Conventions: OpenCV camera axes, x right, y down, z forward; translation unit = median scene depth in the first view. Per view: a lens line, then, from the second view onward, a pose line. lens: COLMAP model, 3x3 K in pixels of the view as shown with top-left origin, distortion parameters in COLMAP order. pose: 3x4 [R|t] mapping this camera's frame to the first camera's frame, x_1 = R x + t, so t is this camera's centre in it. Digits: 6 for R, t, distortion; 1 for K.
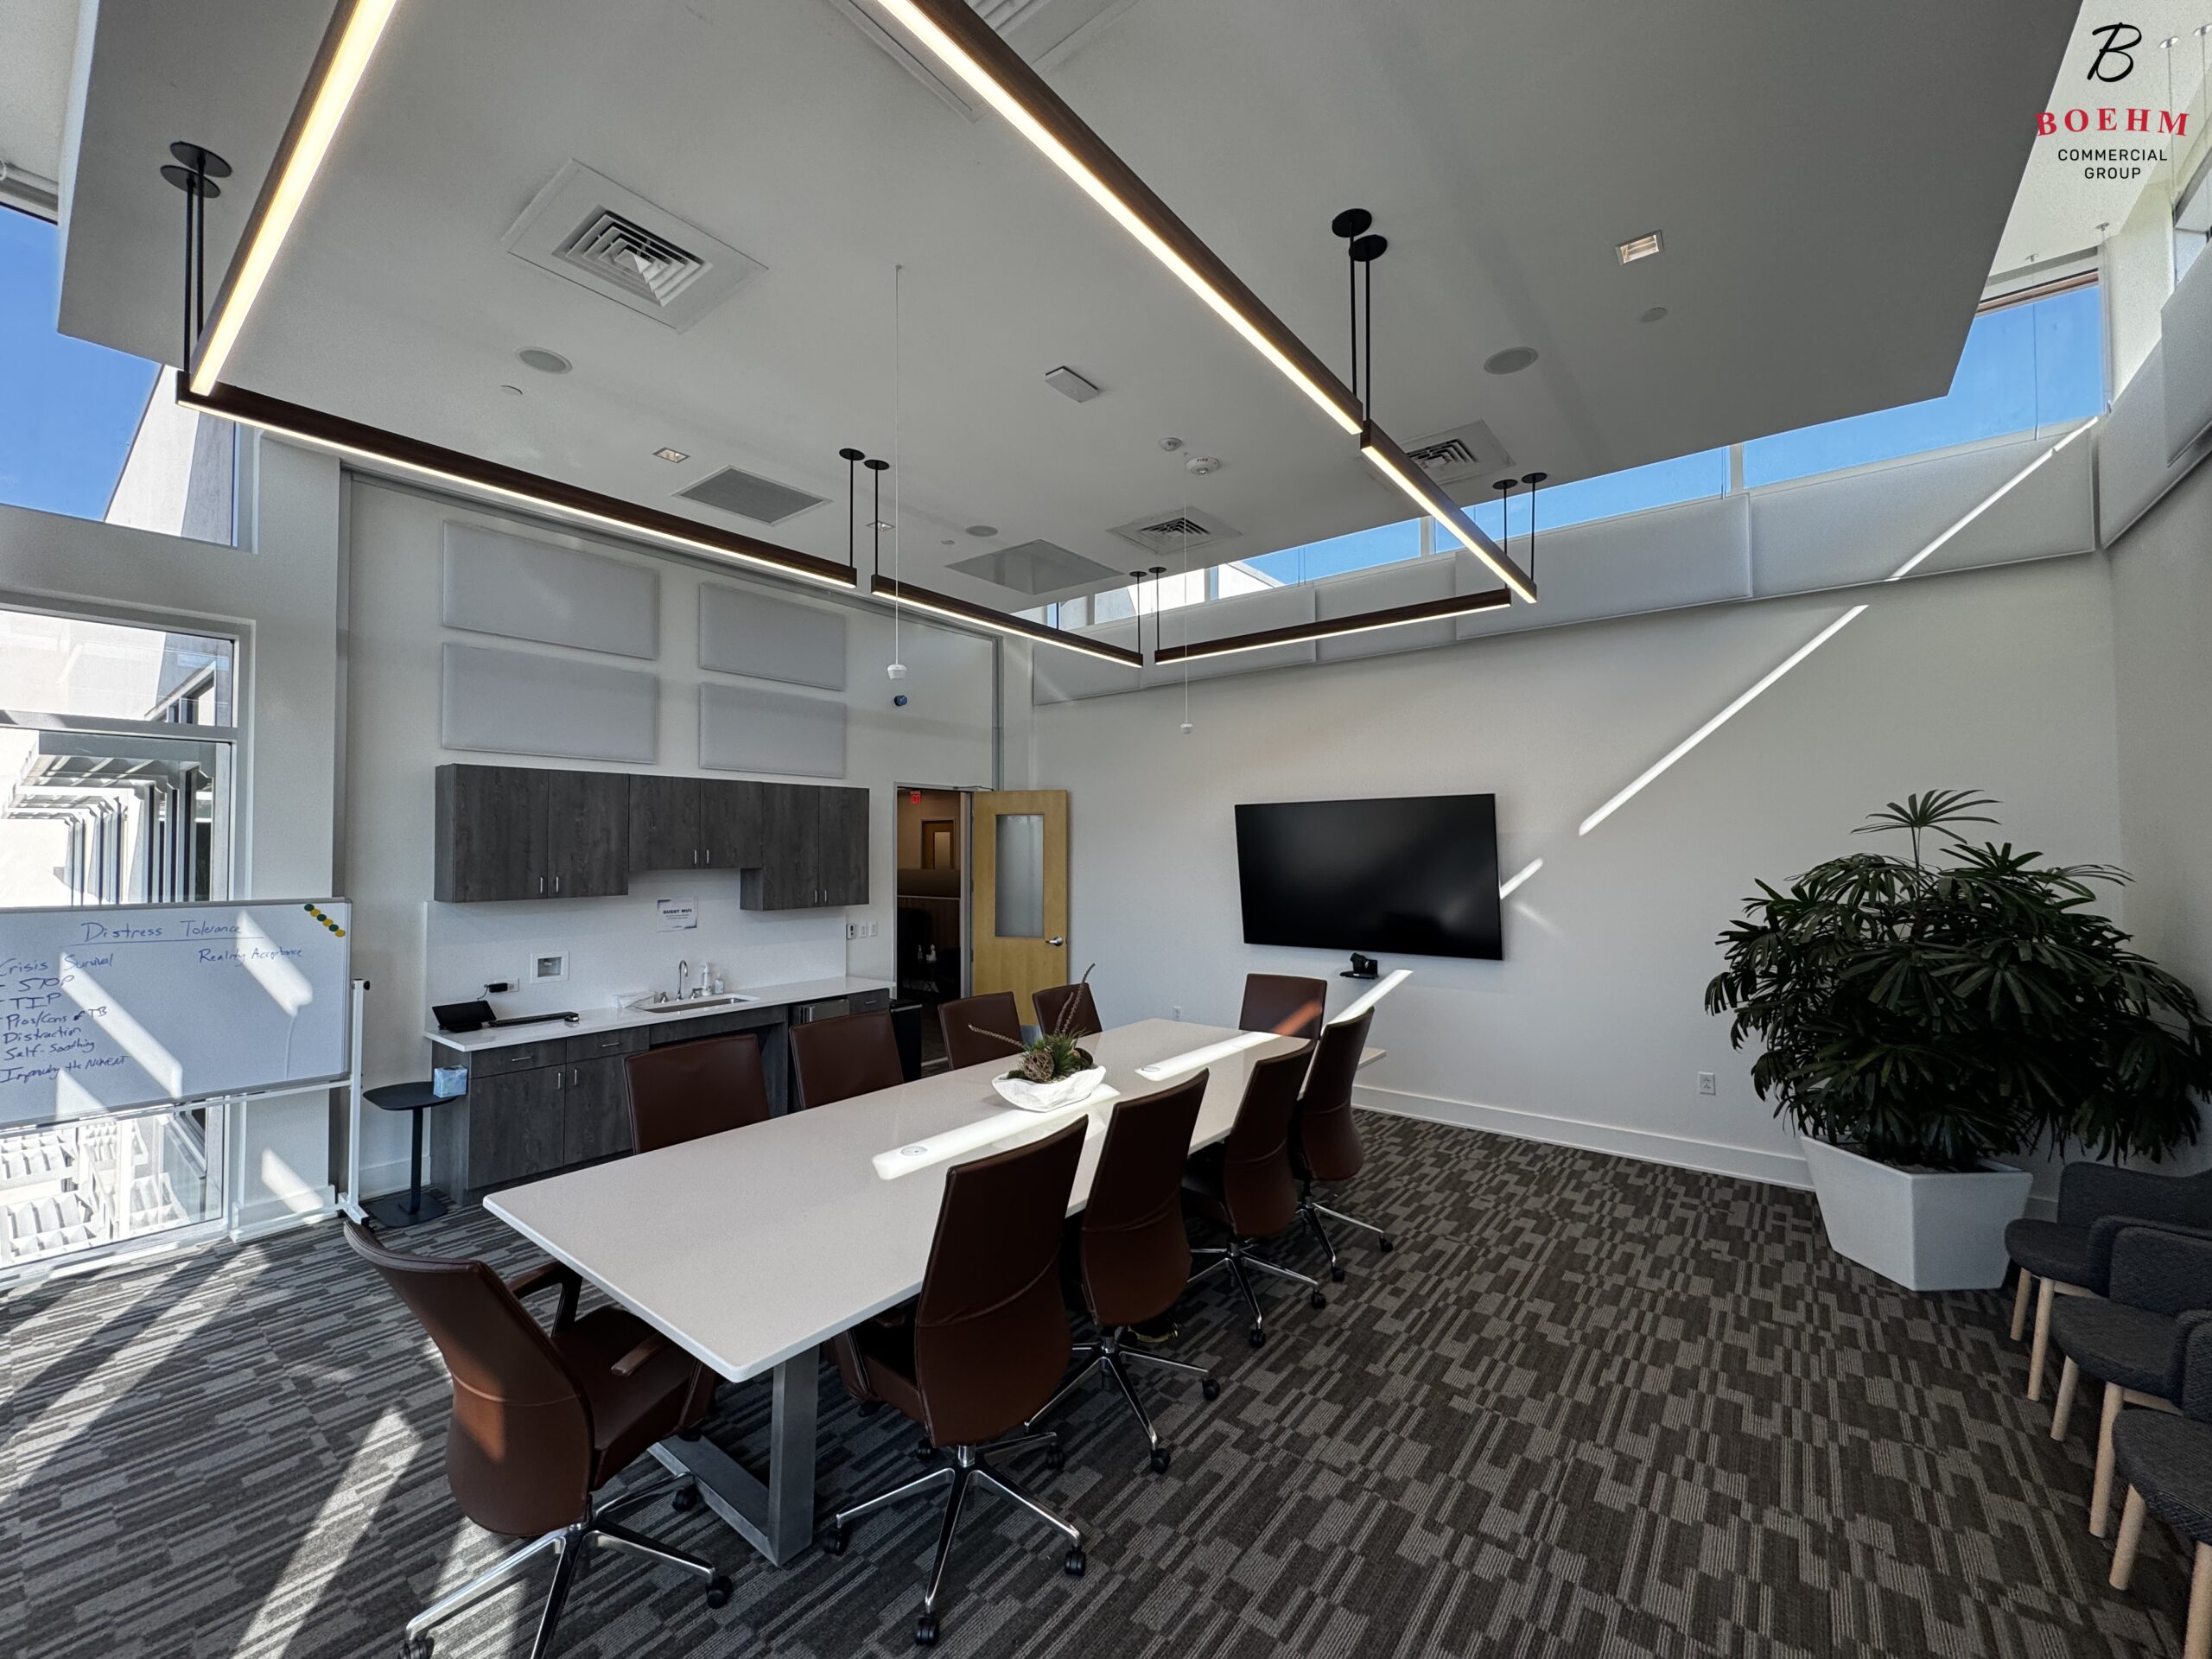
lens RADIAL K [[882.6, 0, 1103.9], [0, 882.6, 830.6], [0, 0, 1]] dist [-0.001124, 0.000035]
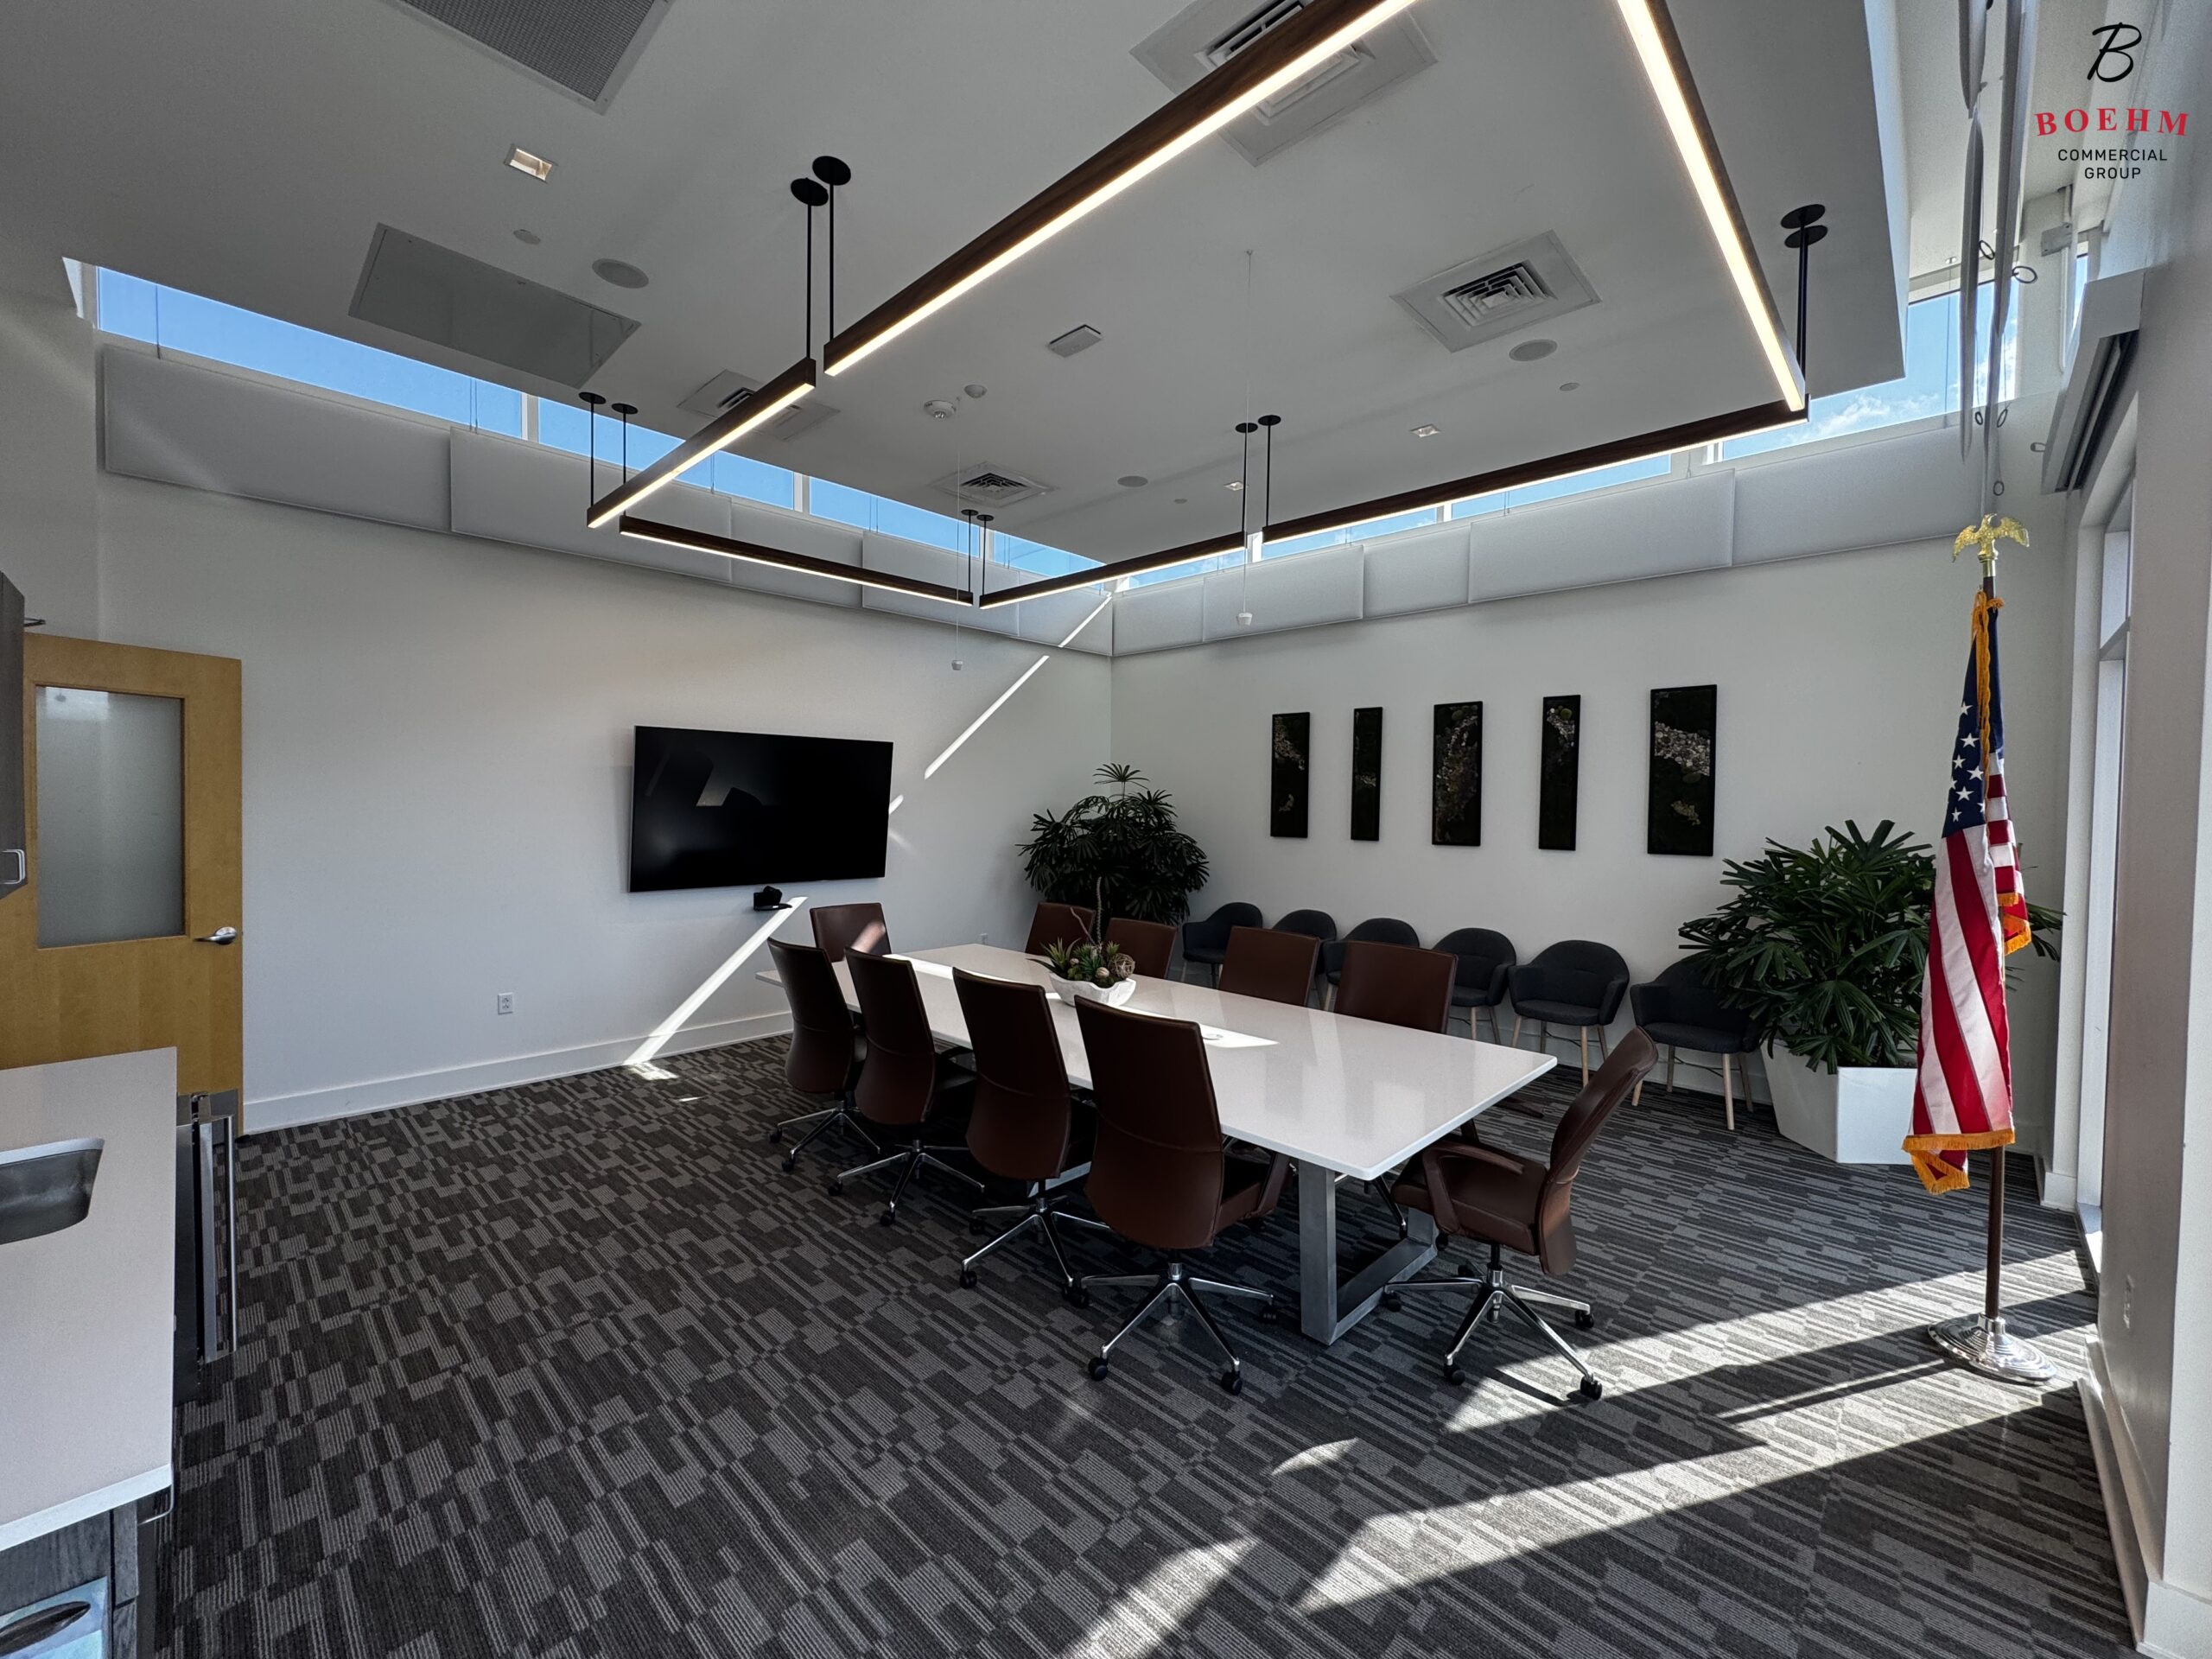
lens RADIAL K [[882.6, 0, 1103.9], [0, 882.6, 830.6], [0, 0, 1]] dist [-0.001124, 0.000035]
pose [[0.100753, -0.024528, 0.994609, -1.150956], [-0.034223, 0.999019, 0.028104, 0.055702], [-0.994323, -0.036870, 0.099814, 0.872252]]
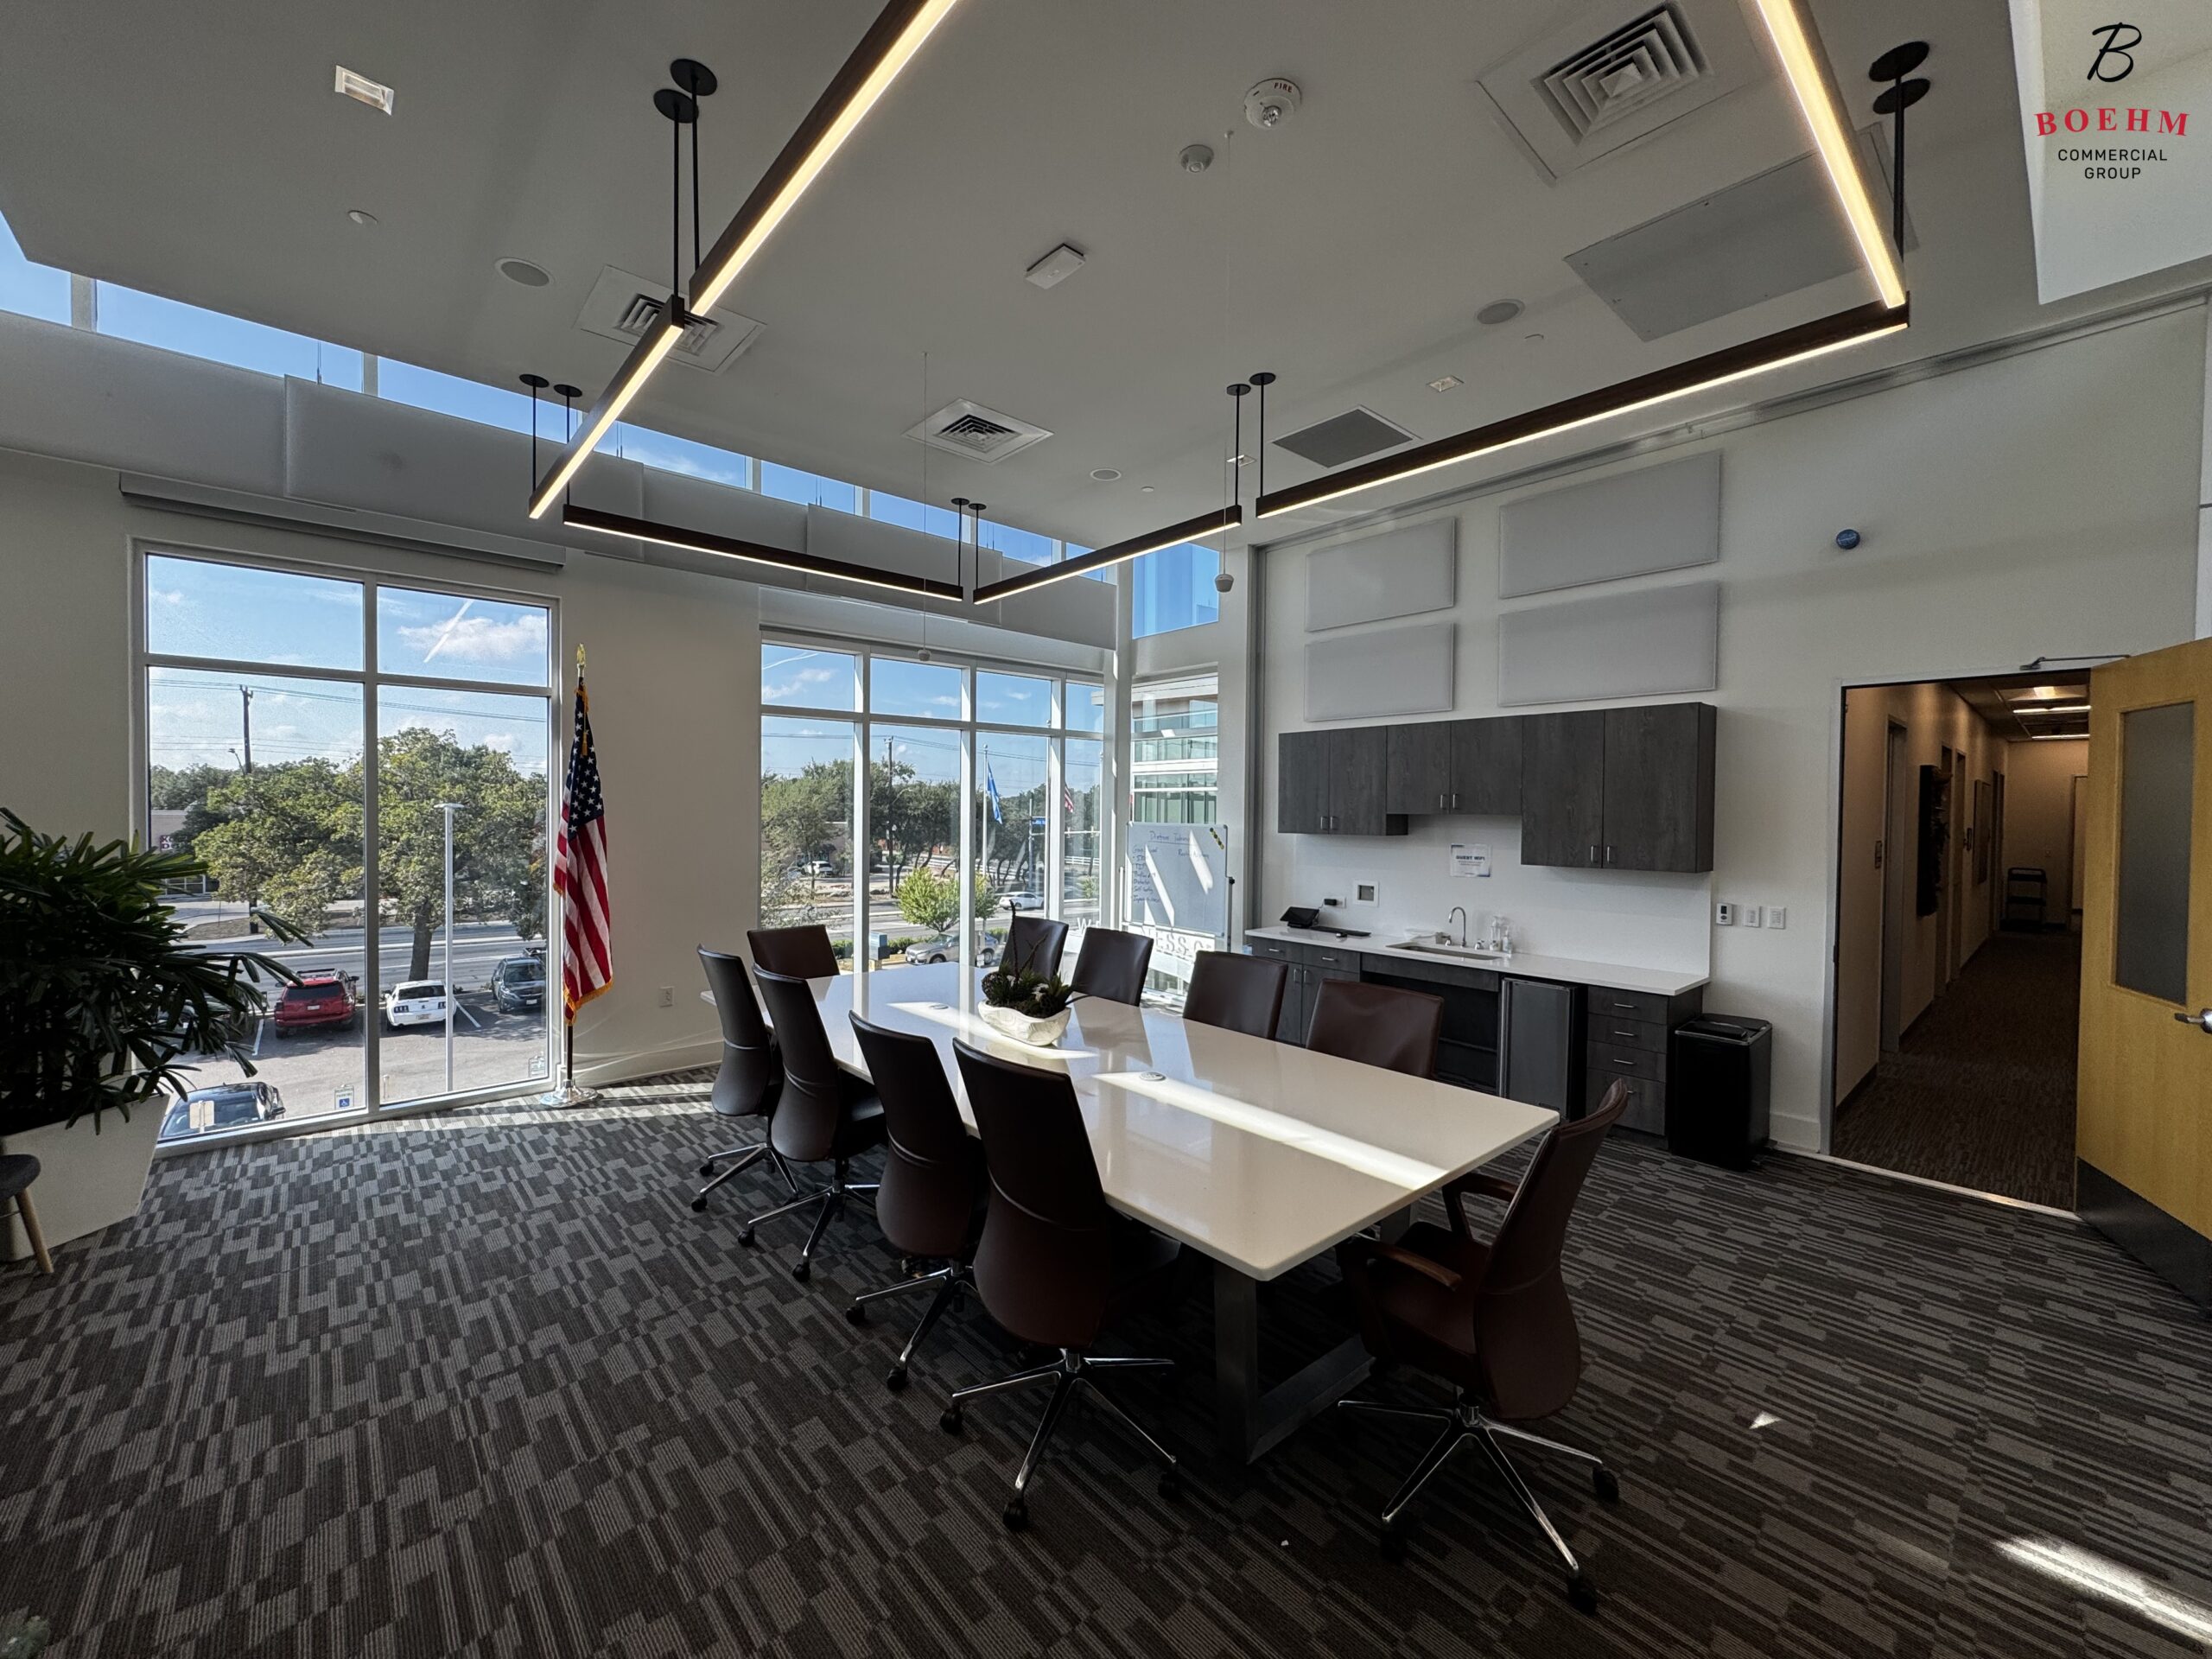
lens RADIAL K [[882.6, 0, 1103.9], [0, 882.6, 830.6], [0, 0, 1]] dist [-0.001124, 0.000035]
pose [[-0.174347, 0.024764, -0.984373, 0.893859], [0.011967, 0.999663, 0.023029, 0.054778], [0.984612, -0.007765, -0.174585, 1.251298]]
